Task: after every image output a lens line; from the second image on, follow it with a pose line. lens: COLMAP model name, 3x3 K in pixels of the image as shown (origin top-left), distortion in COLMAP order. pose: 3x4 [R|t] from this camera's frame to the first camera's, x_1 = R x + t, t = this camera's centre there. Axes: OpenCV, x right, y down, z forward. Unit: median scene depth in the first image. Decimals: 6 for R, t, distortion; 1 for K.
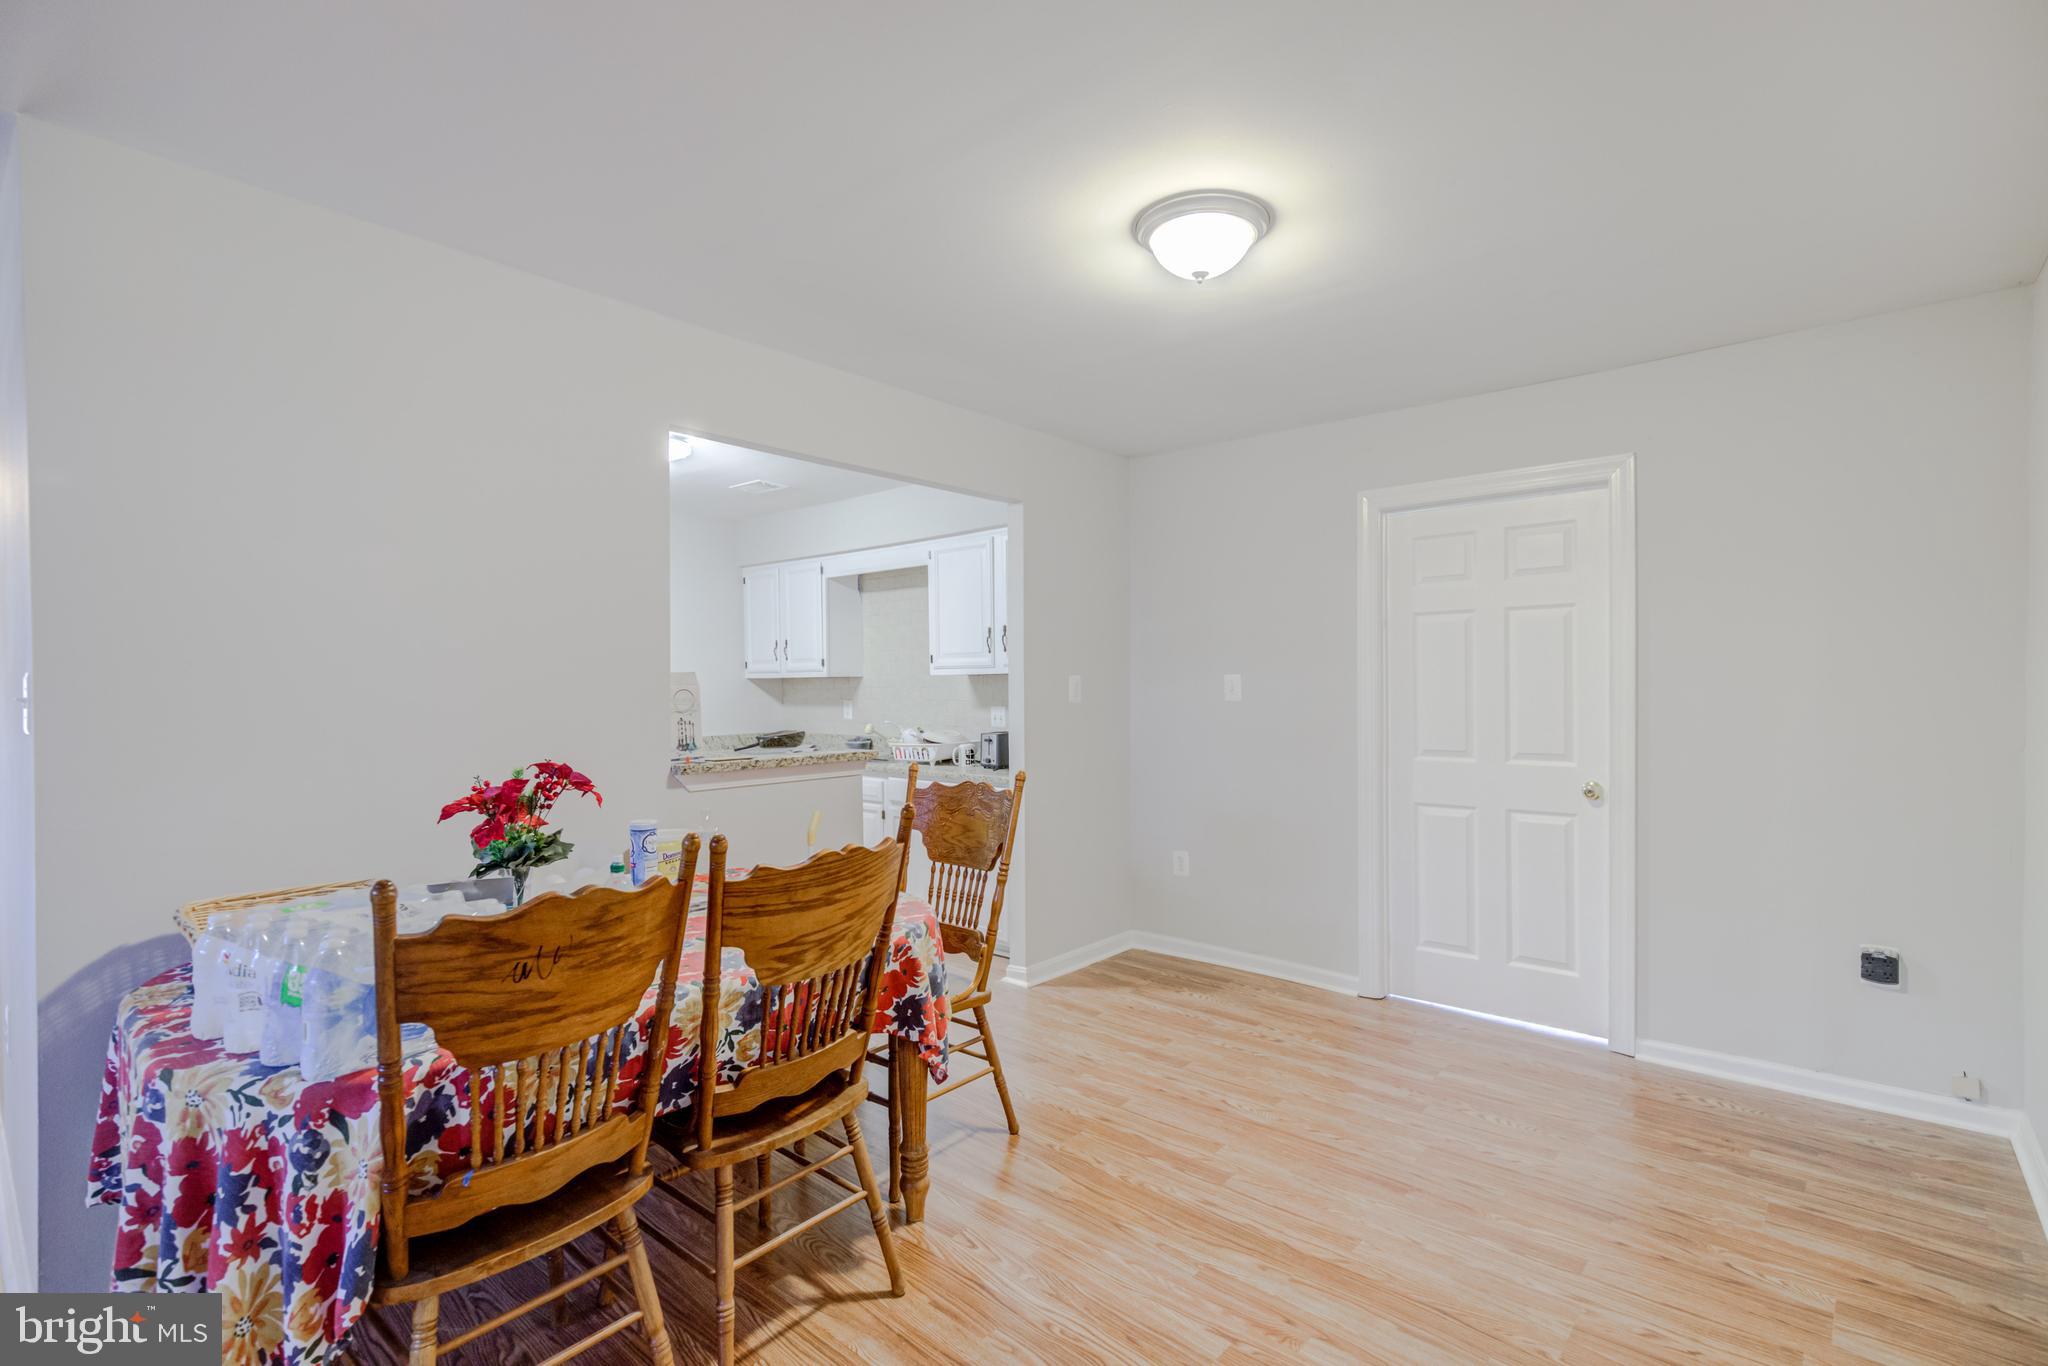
lens RADIAL K [[921.3, 0, 1024.0], [0, 921.3, 683.0], [0, 0, 1]] dist [-0.000613, -0.000032]
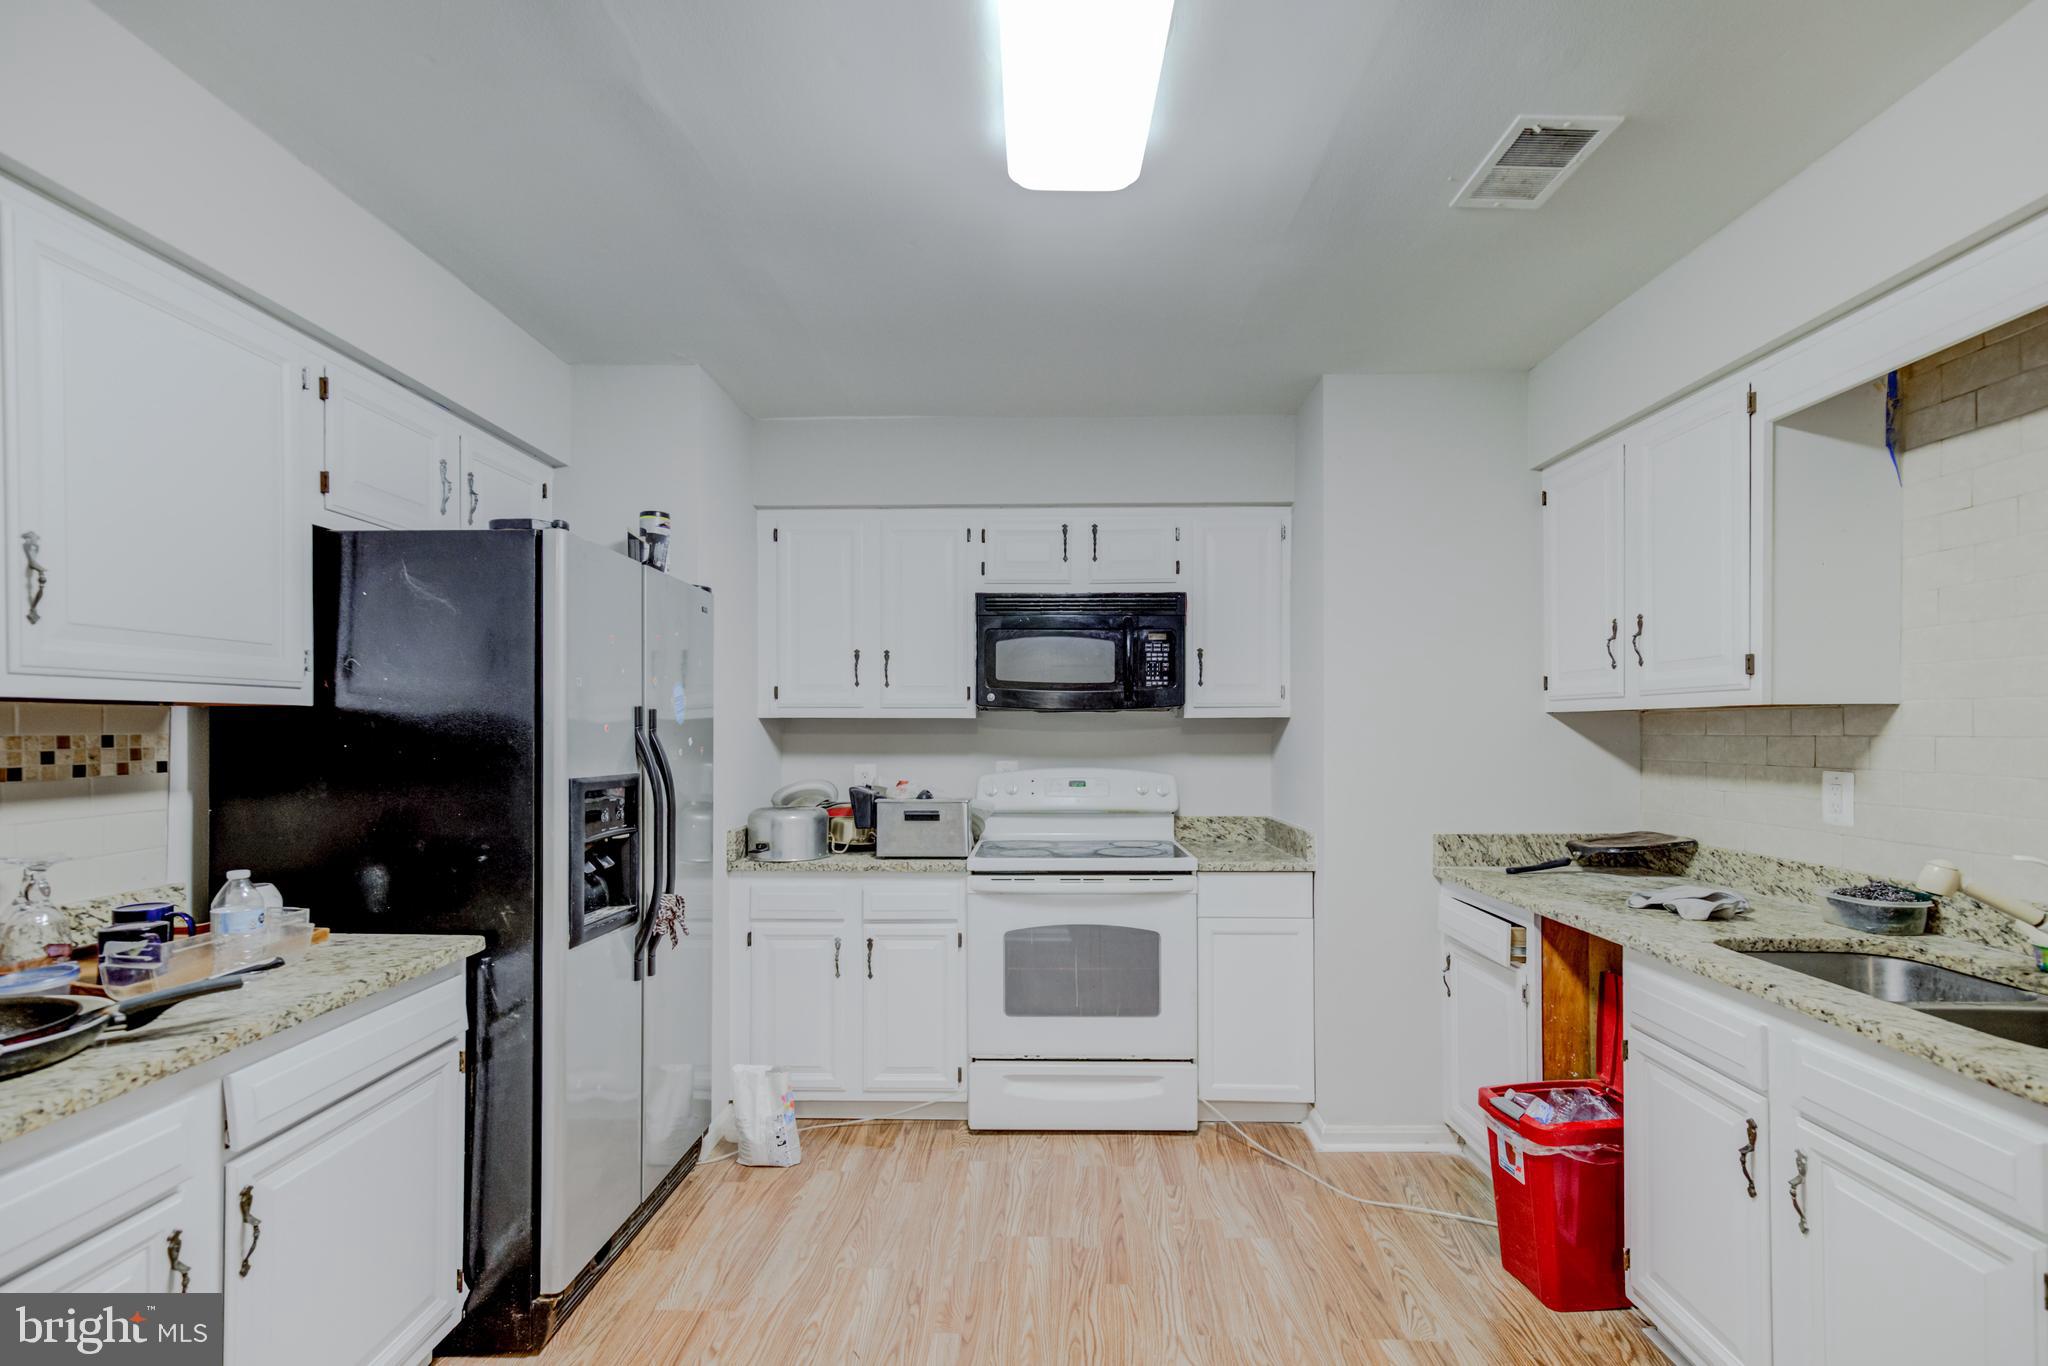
lens RADIAL K [[943.2, 0, 998.3], [0, 943.2, 728.8], [0, 0, 1]] dist [0.001268, 0.000332]
pose [[0.606143, 0.010352, -0.795289, -0.102301], [-0.010328, 0.999933, 0.005143, 0.004081], [0.795289, 0.005096, 0.606209, 0.541008]]
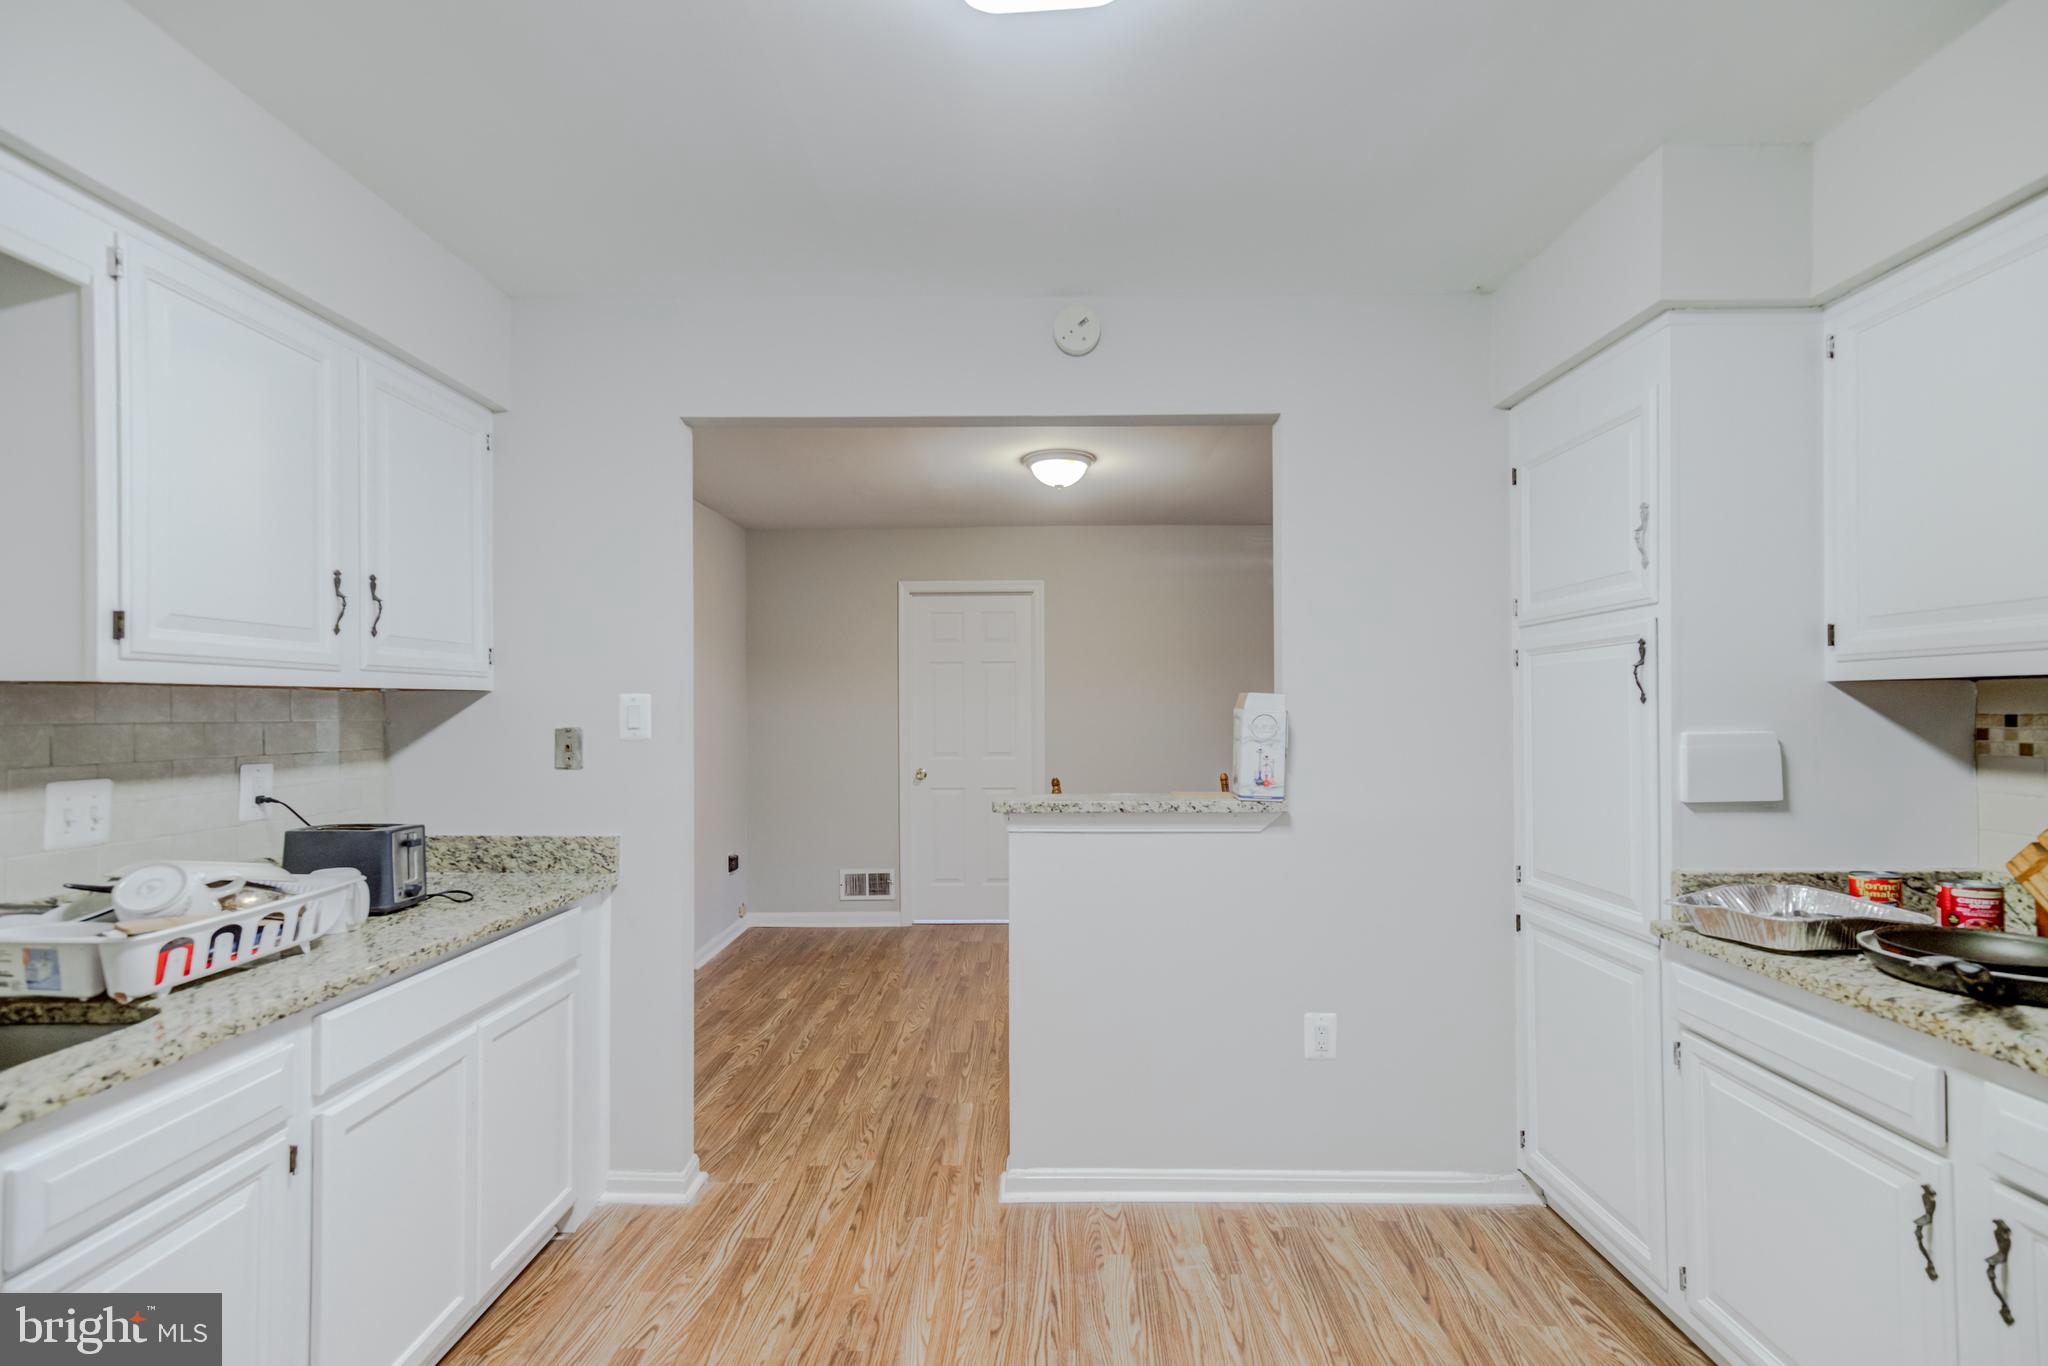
lens RADIAL K [[921.3, 0, 1024.0], [0, 921.3, 683.0], [0, 0, 1]] dist [-0.000613, -0.000032]
pose [[-0.635993, 0.035151, 0.770894, -0.442931], [0.015405, 0.999341, -0.032859, 0.006105], [-0.771541, -0.009022, -0.636116, 0.847400]]
